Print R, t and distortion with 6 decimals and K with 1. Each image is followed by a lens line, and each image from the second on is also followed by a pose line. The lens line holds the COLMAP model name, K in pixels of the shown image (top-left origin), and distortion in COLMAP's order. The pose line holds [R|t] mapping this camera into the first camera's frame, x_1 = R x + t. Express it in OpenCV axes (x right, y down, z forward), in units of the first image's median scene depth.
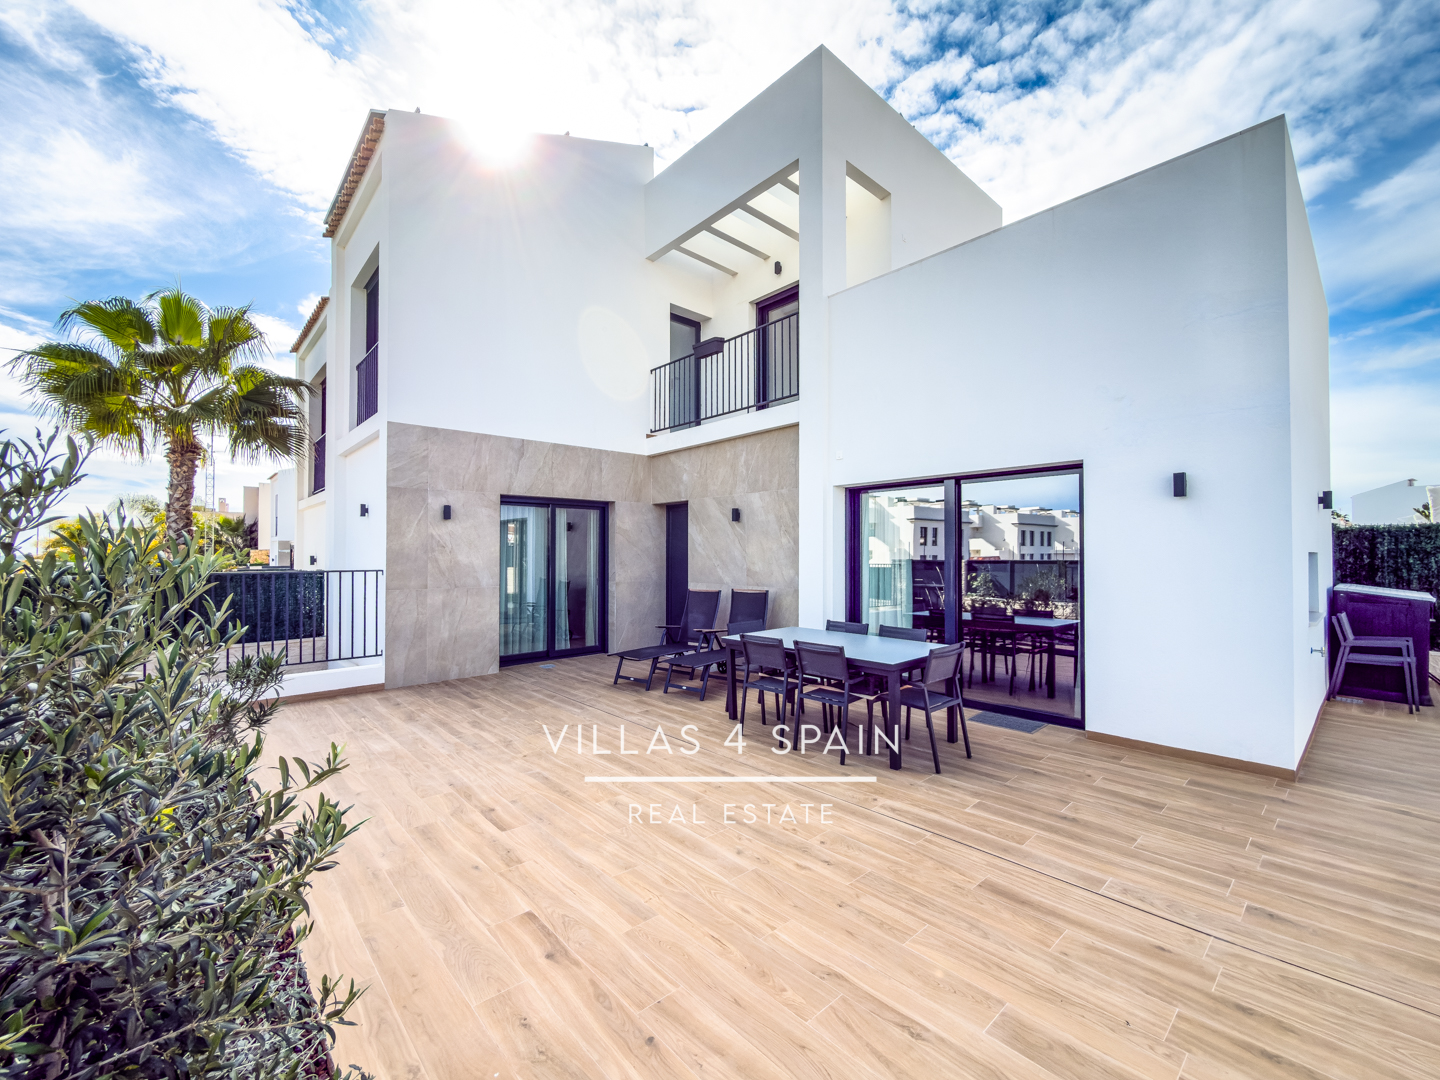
lens RADIAL K [[597.6, 0, 684.3], [0, 597.6, 543.9], [0, 0, 1]] dist [0.003584, 0.000406]
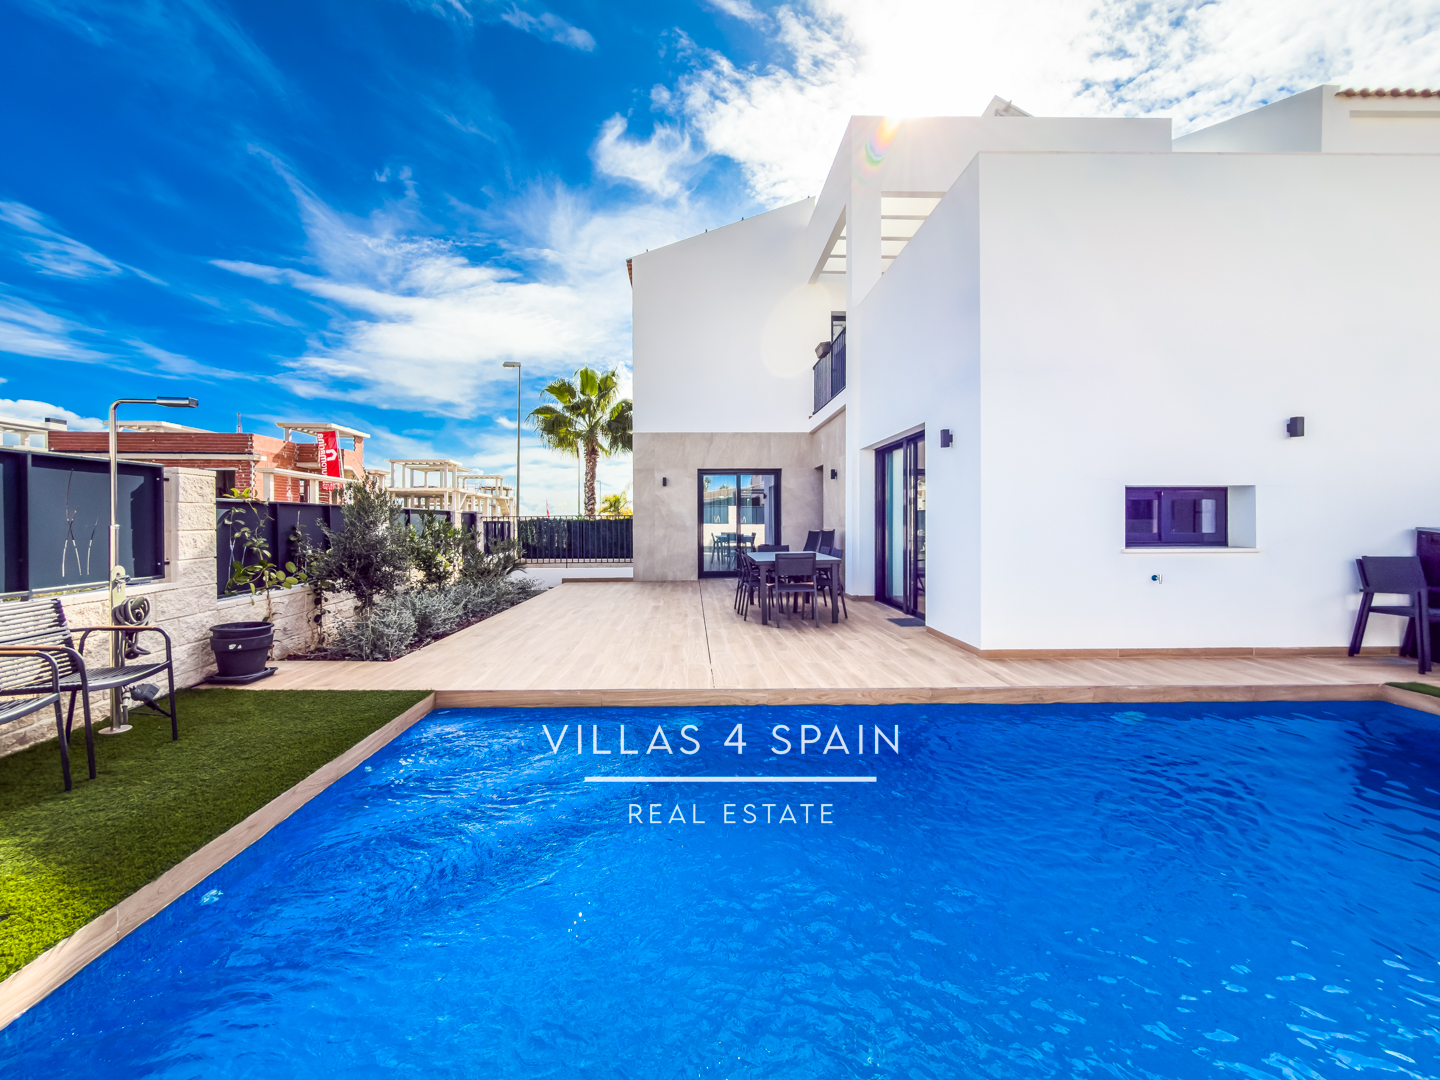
lens RADIAL K [[602.4, 0, 714.6], [0, 602.4, 532.5], [0, 0, 1]] dist [0.000308, 0.000084]
pose [[0.773786, 0.011531, -0.633342, 0.761420], [0.013779, 0.999291, 0.035028, 0.031245], [0.633298, -0.035831, 0.773078, -0.230422]]
